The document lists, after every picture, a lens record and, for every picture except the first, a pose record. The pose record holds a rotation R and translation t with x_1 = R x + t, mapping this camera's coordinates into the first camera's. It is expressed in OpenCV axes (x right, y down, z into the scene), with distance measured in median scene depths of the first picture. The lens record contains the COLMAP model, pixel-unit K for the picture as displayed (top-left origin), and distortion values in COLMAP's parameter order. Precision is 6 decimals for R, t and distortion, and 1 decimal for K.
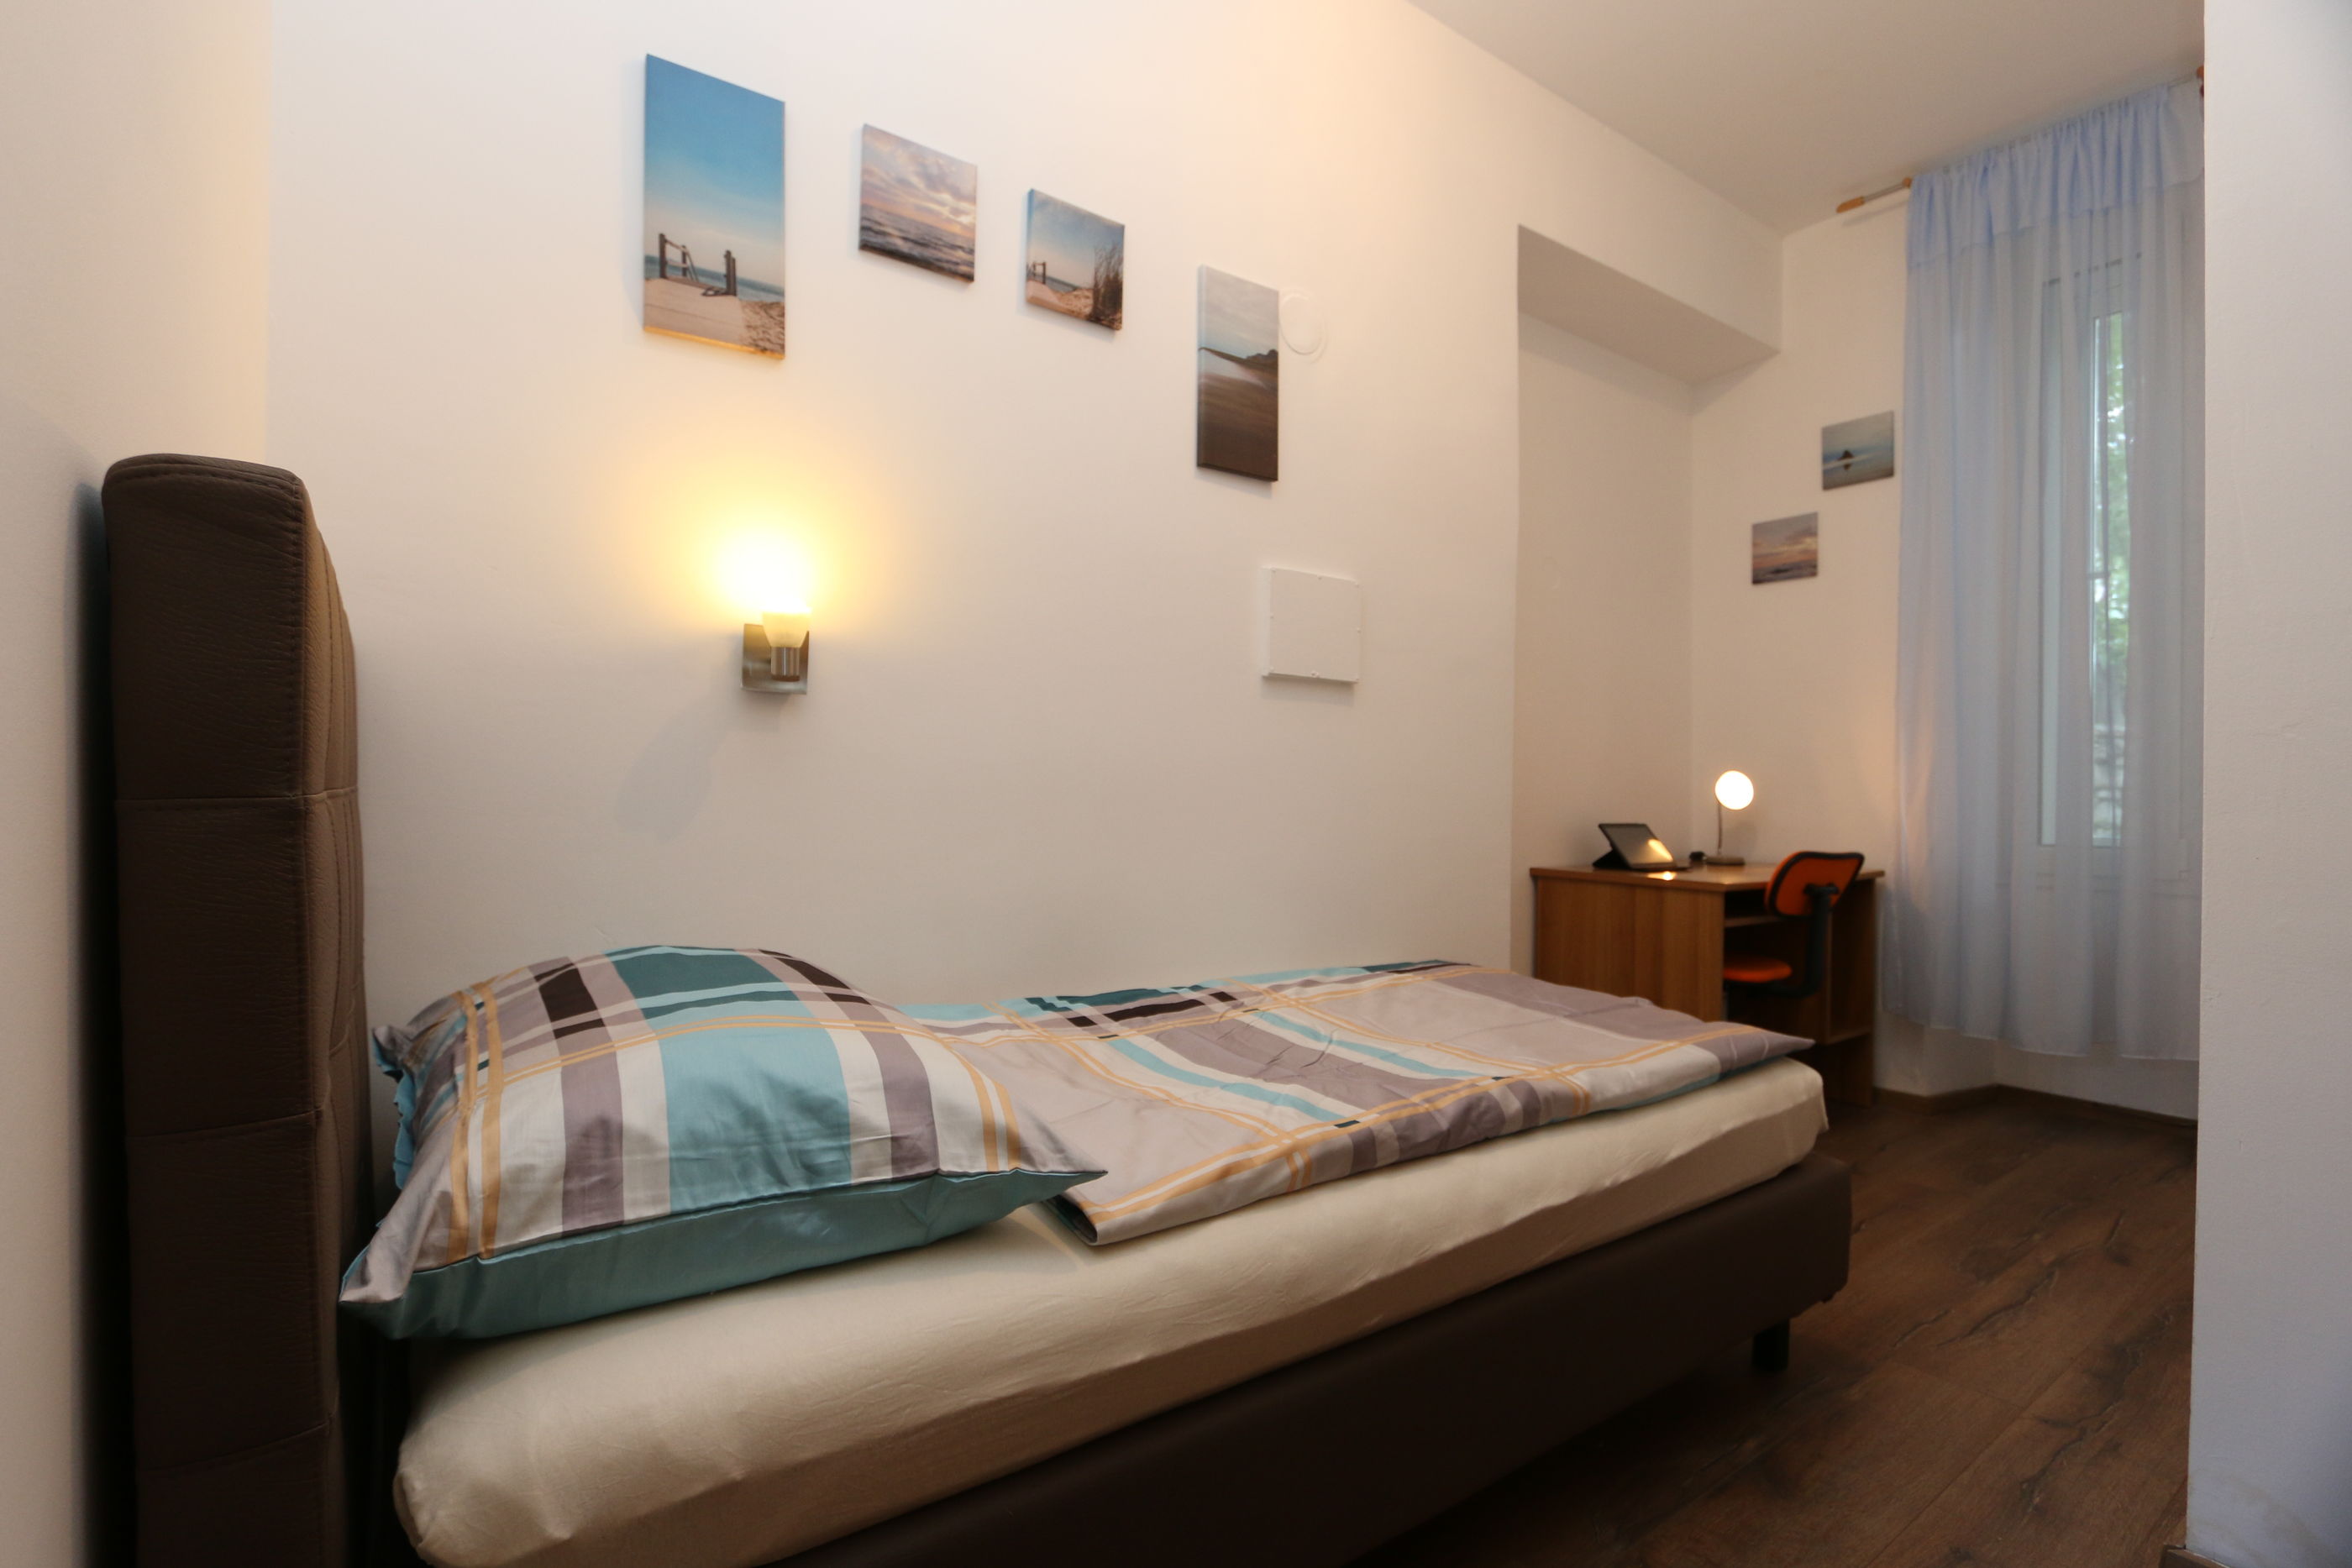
lens RADIAL K [[1093.0, 0, 1164.3], [0, 1093.0, 785.2], [0, 0, 1]] dist [-0.020067, 0.000050]
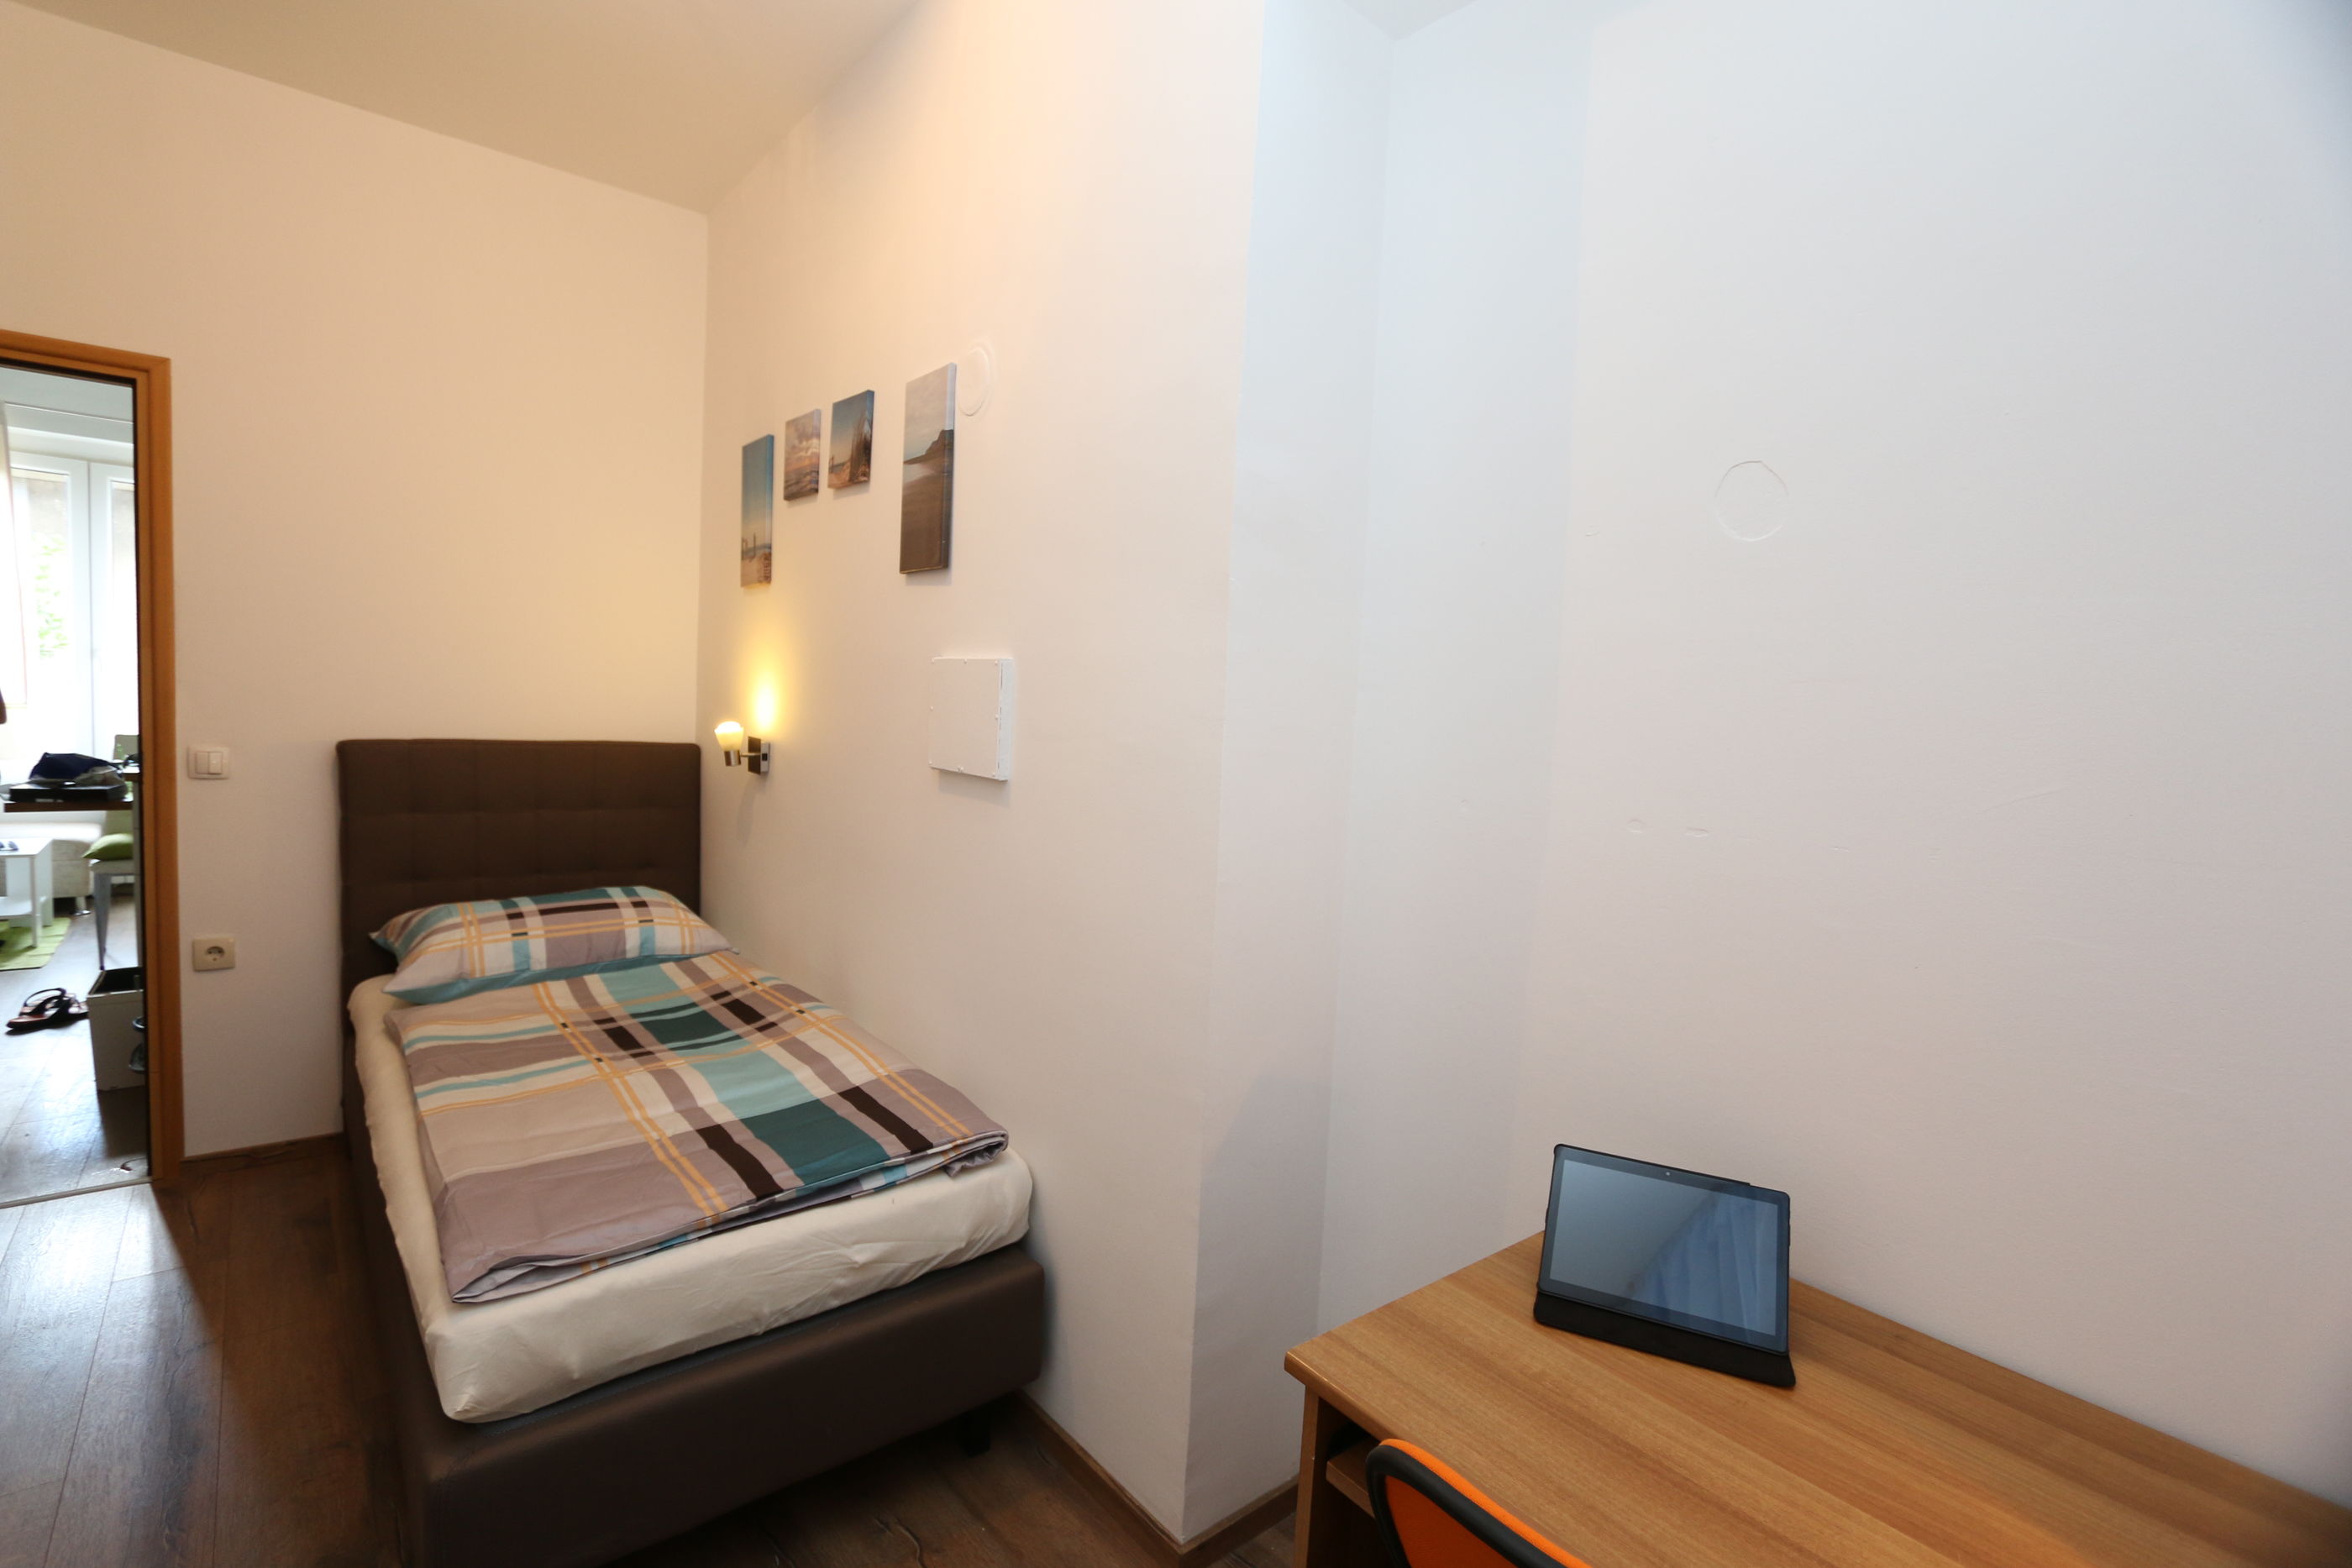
lens RADIAL K [[1093.0, 0, 1164.3], [0, 1093.0, 785.2], [0, 0, 1]] dist [-0.020067, 0.000050]
pose [[0.044968, 0.079185, -0.995845, 1.111310], [-0.055217, 0.995527, 0.076667, -0.177599], [0.997461, 0.051540, 0.049139, 1.186463]]
